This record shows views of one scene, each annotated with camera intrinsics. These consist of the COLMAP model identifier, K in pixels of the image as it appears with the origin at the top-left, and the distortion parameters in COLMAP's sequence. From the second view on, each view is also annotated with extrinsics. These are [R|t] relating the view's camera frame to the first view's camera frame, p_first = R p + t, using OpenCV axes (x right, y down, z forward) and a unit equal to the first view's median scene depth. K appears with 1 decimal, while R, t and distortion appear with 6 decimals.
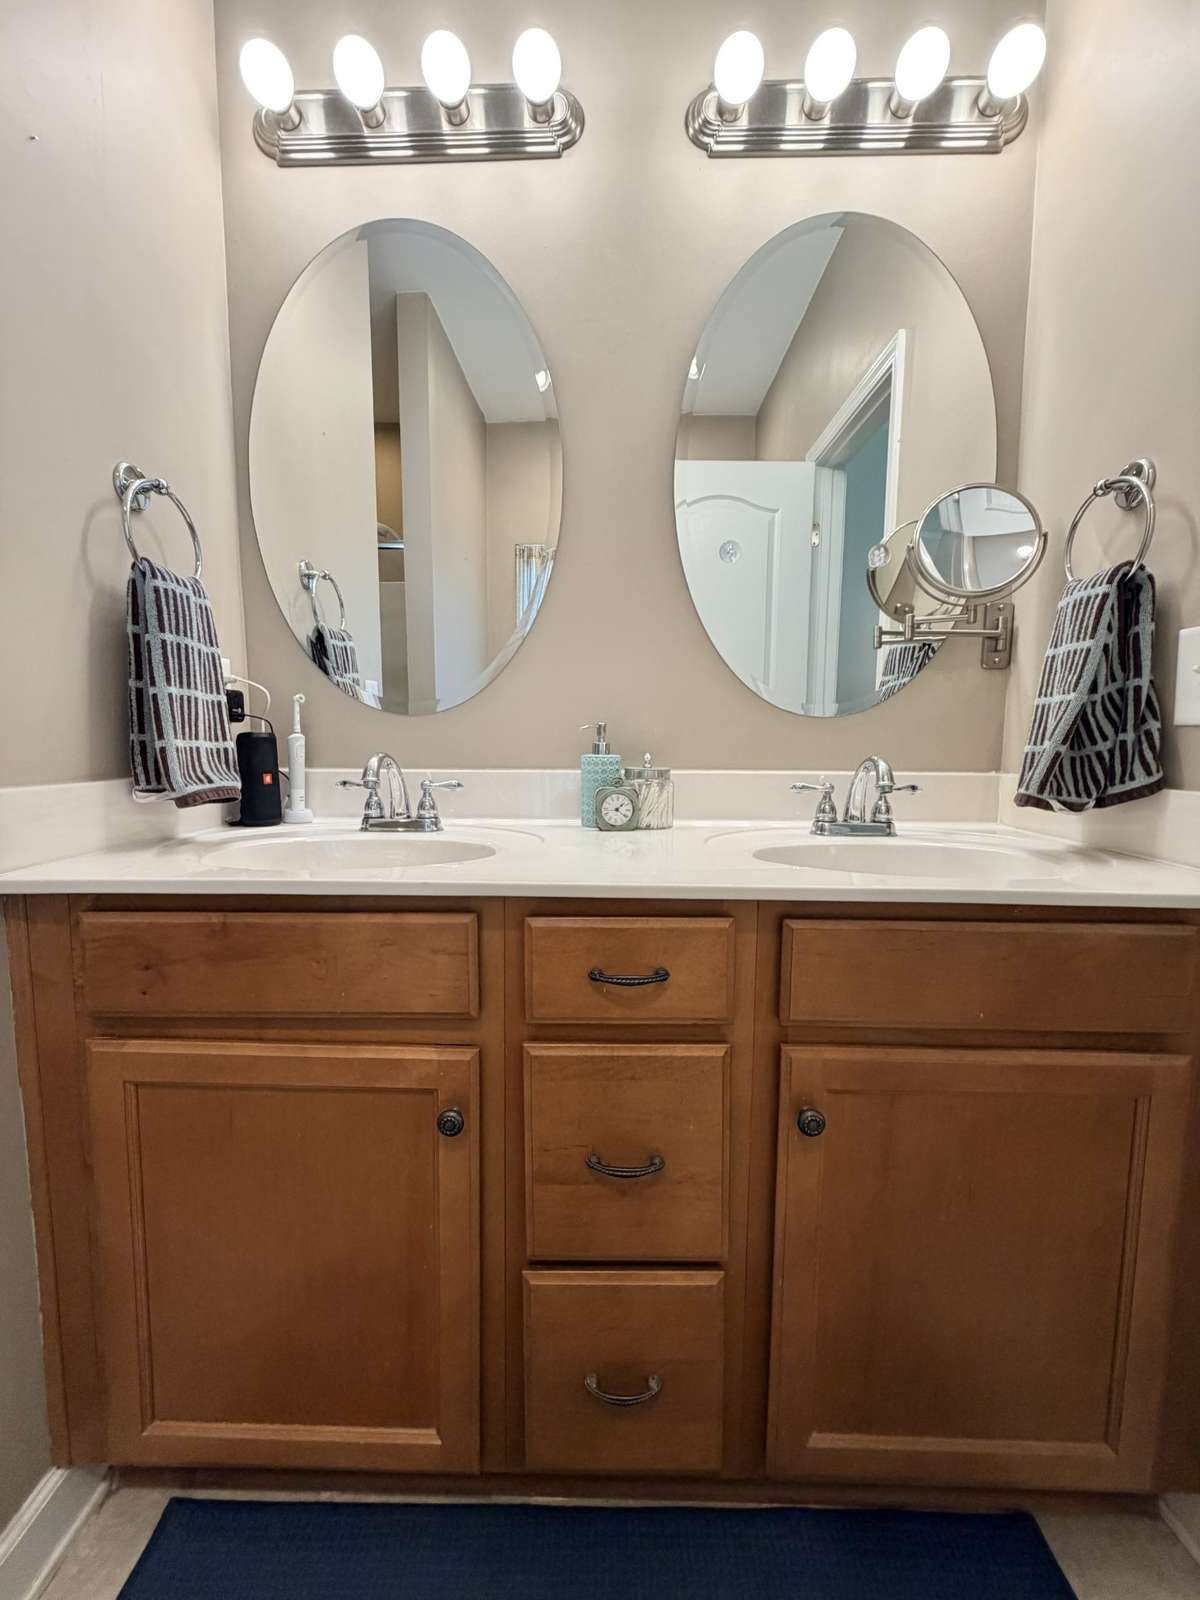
lens RADIAL K [[633.2, 0, 594.4], [0, 633.2, 793.3], [0, 0, 1]] dist [-0.000270, -0.000115]
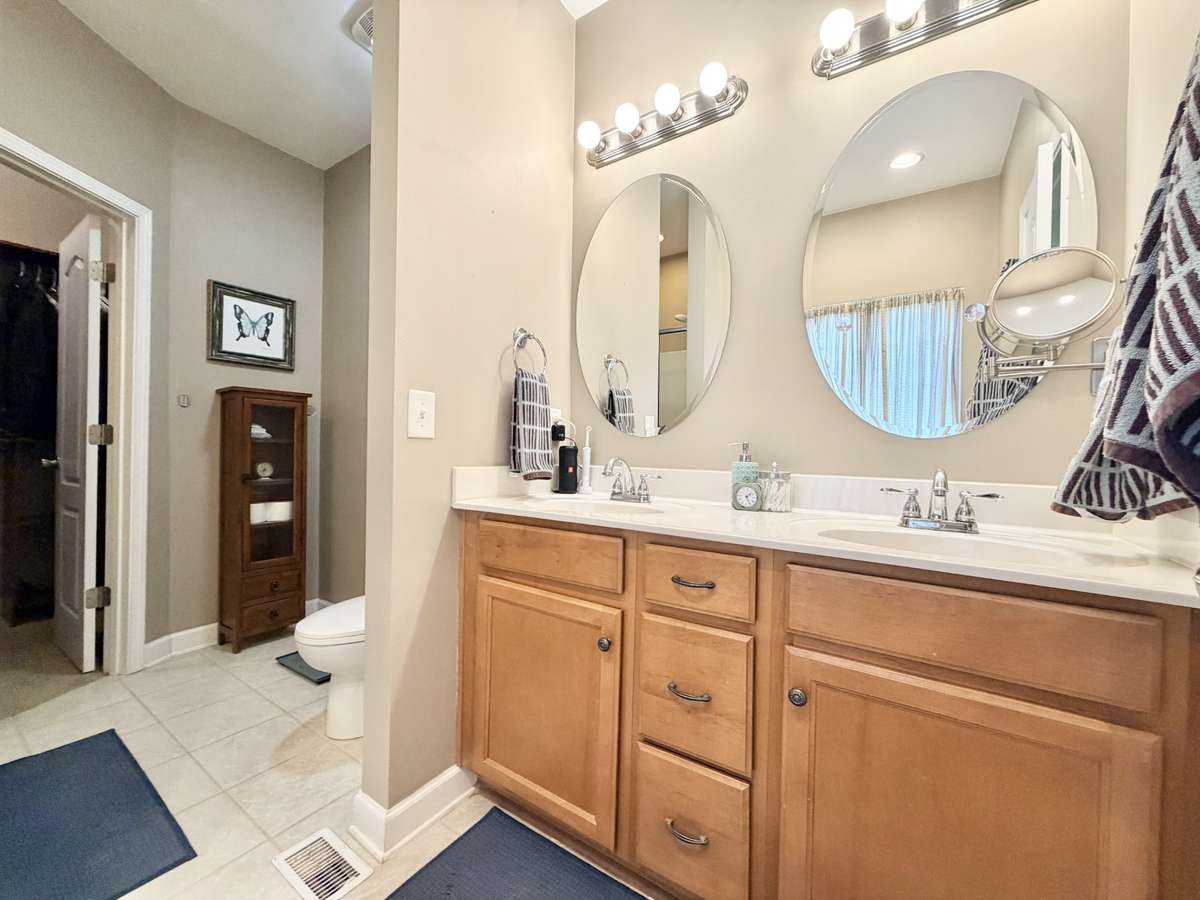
lens RADIAL K [[474.9, 0, 597.6], [0, 474.9, 451.4], [0, 0, 1]] dist [-0.000270, -0.000115]
pose [[0.840737, 0.015310, -0.541227, 0.441271], [-0.063803, 0.995437, -0.070953, 0.025103], [0.537672, 0.094185, 0.837877, -0.243137]]
